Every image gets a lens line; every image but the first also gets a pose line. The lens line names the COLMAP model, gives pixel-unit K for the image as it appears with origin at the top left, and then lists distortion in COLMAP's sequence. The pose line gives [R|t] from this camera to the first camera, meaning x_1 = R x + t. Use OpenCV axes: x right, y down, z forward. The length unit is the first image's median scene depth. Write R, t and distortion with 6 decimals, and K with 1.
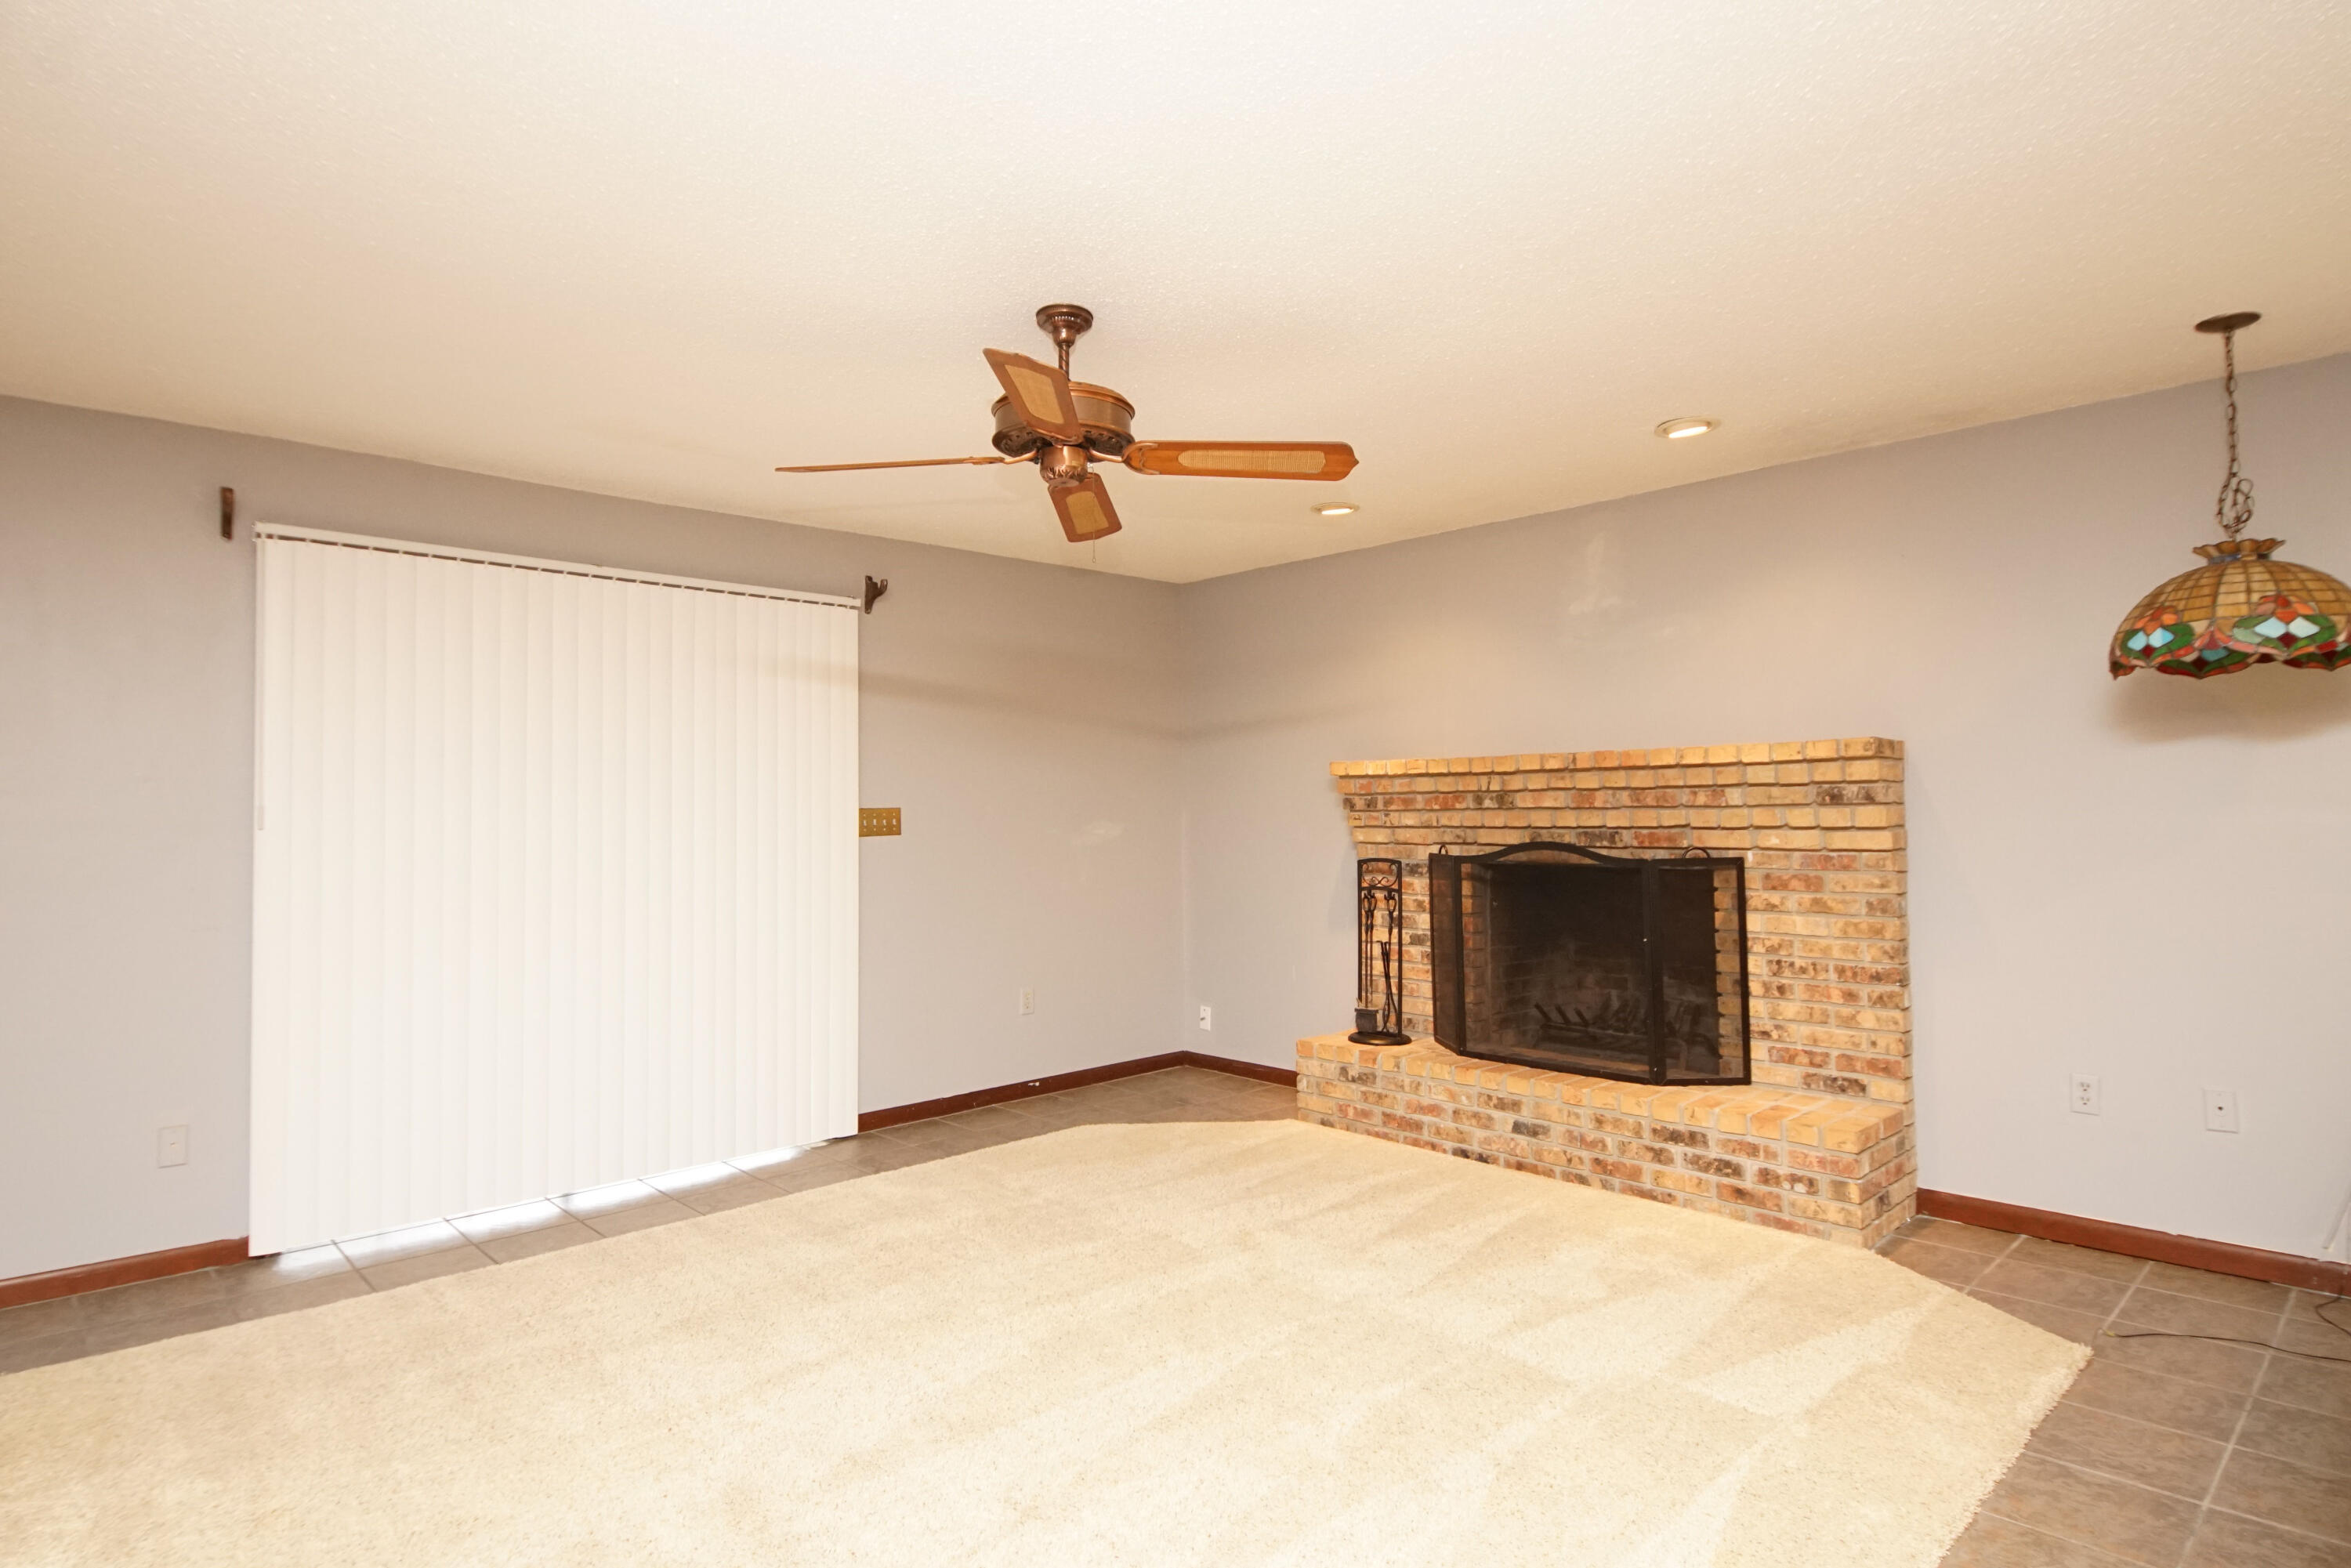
lens RADIAL K [[1254.4, 0, 1154.5], [0, 1254.4, 773.3], [0, 0, 1]] dist [0.037810, -0.034694]
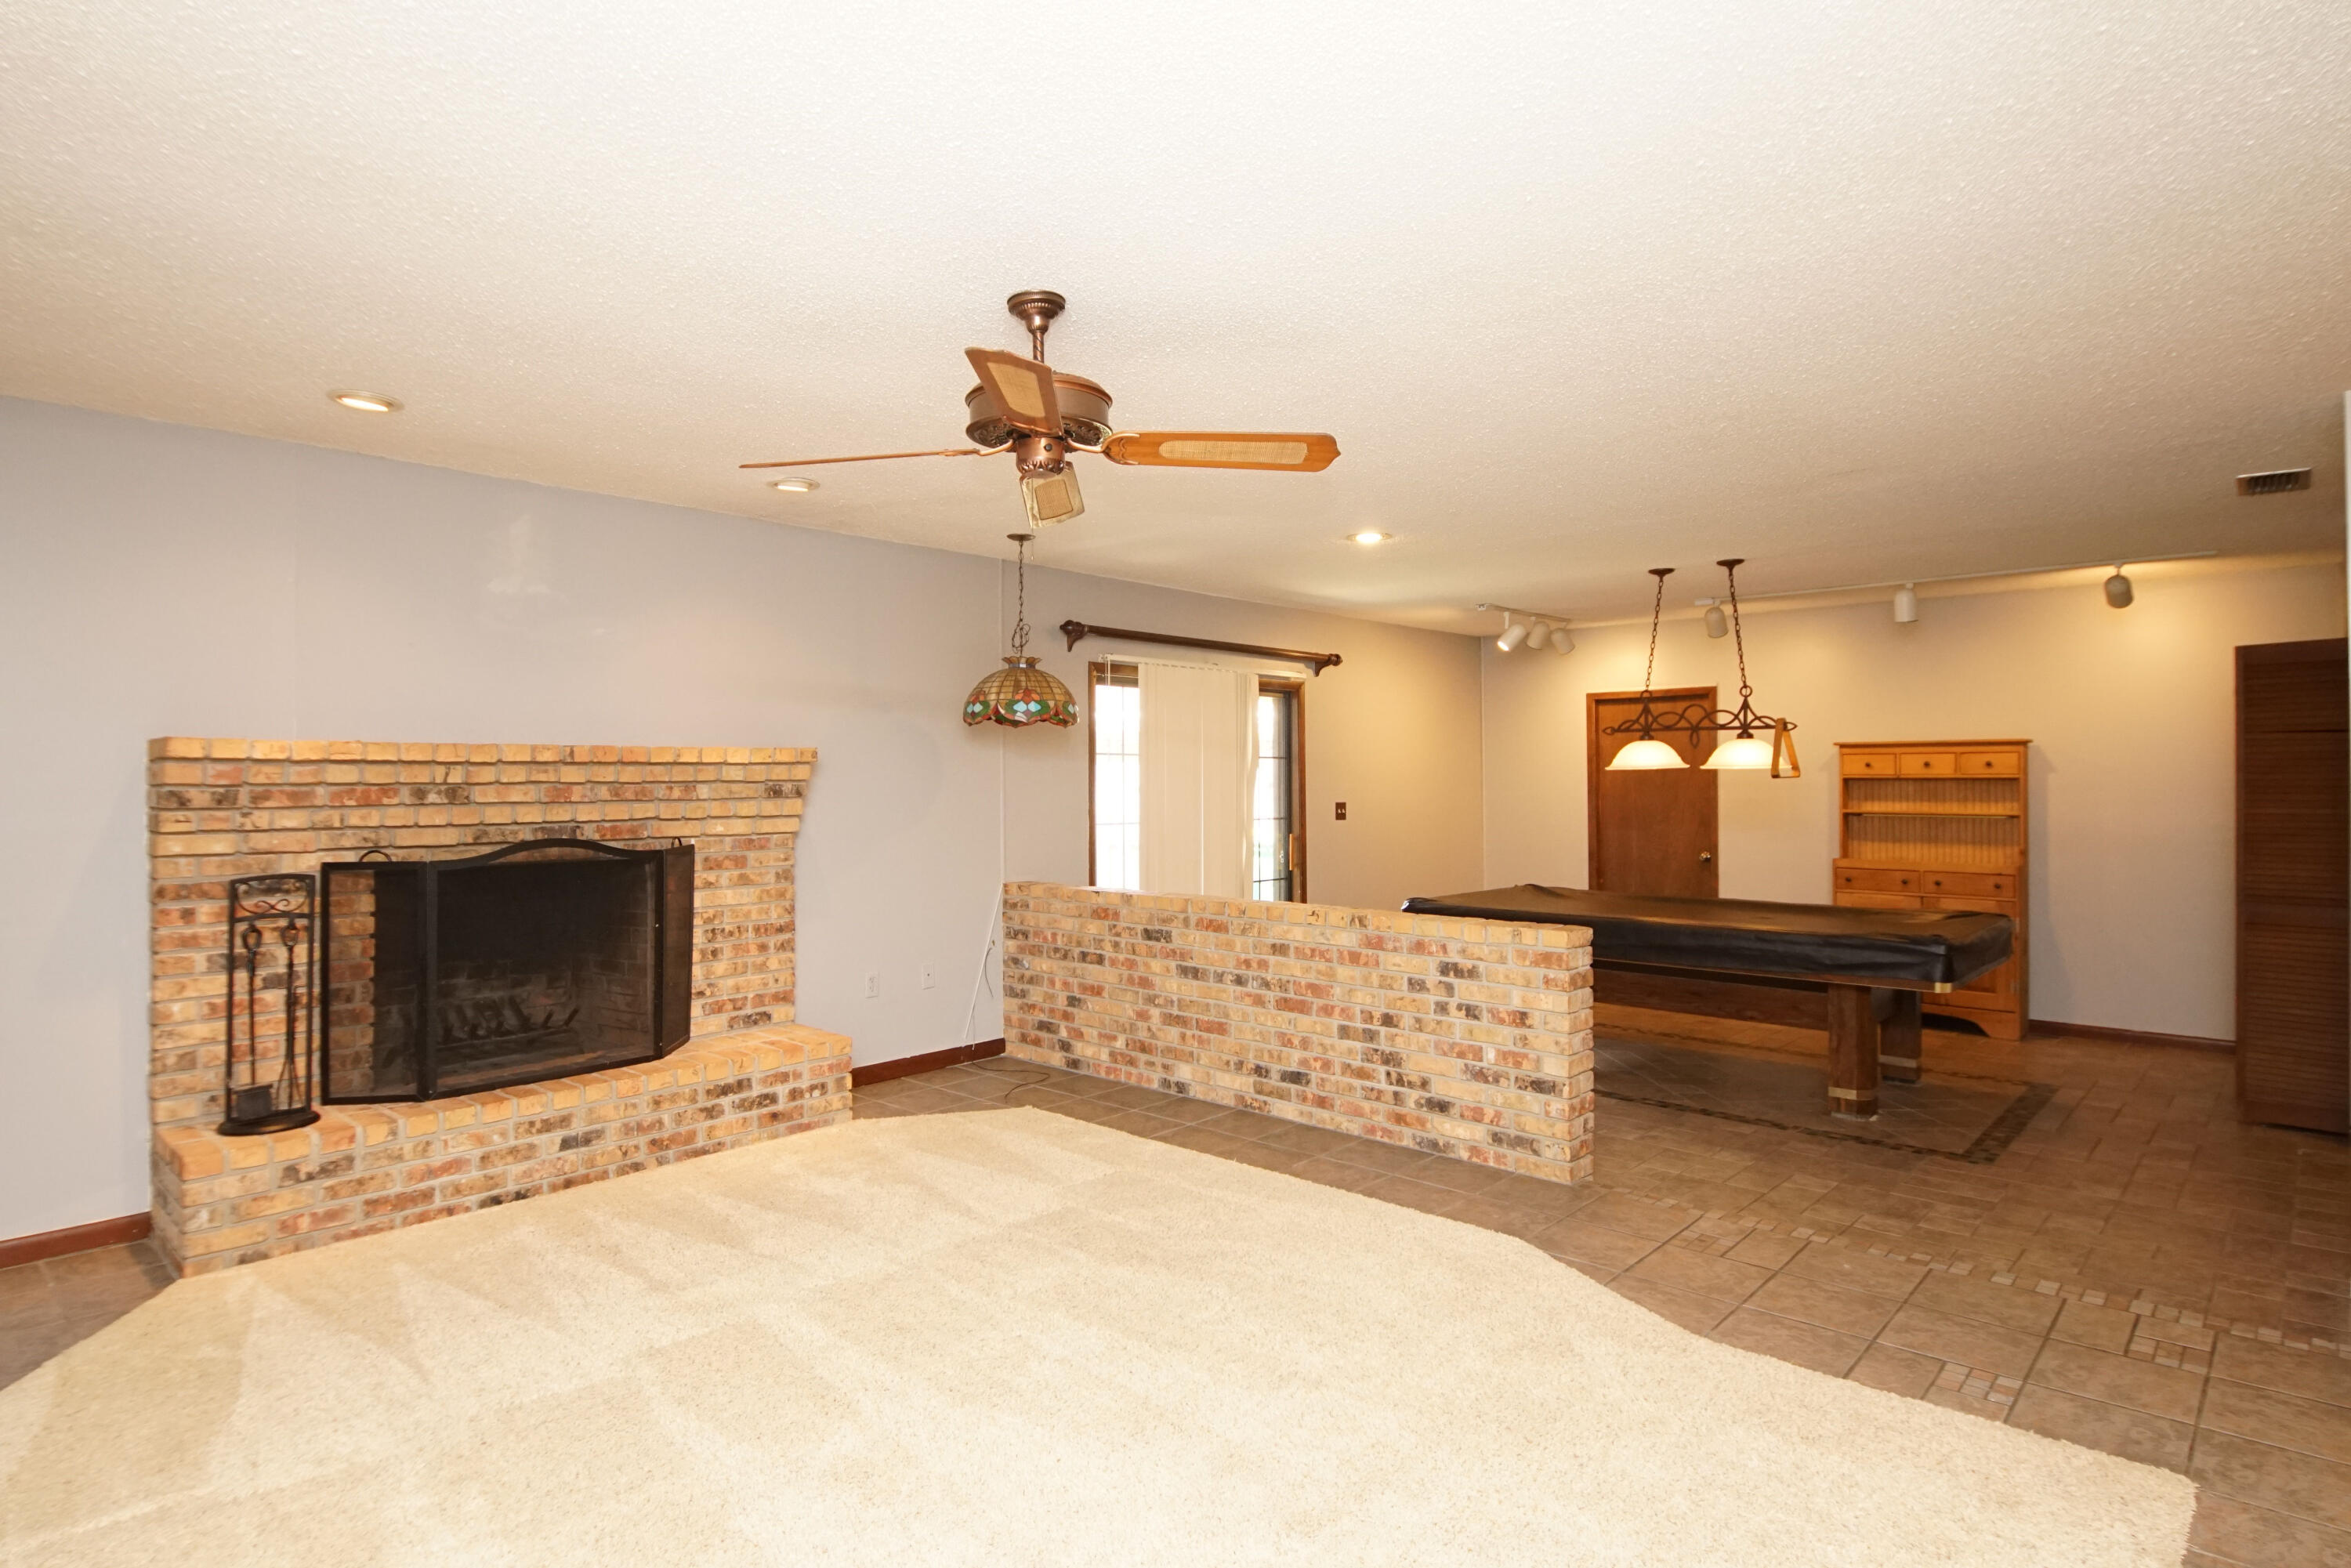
lens RADIAL K [[1254.4, 0, 1154.5], [0, 1254.4, 773.3], [0, 0, 1]] dist [0.037810, -0.034694]
pose [[-0.064730, 0.013631, 0.997810, -0.724492], [-0.026746, 0.999524, -0.015390, 0.008705], [-0.997544, -0.027683, -0.064334, 0.668760]]
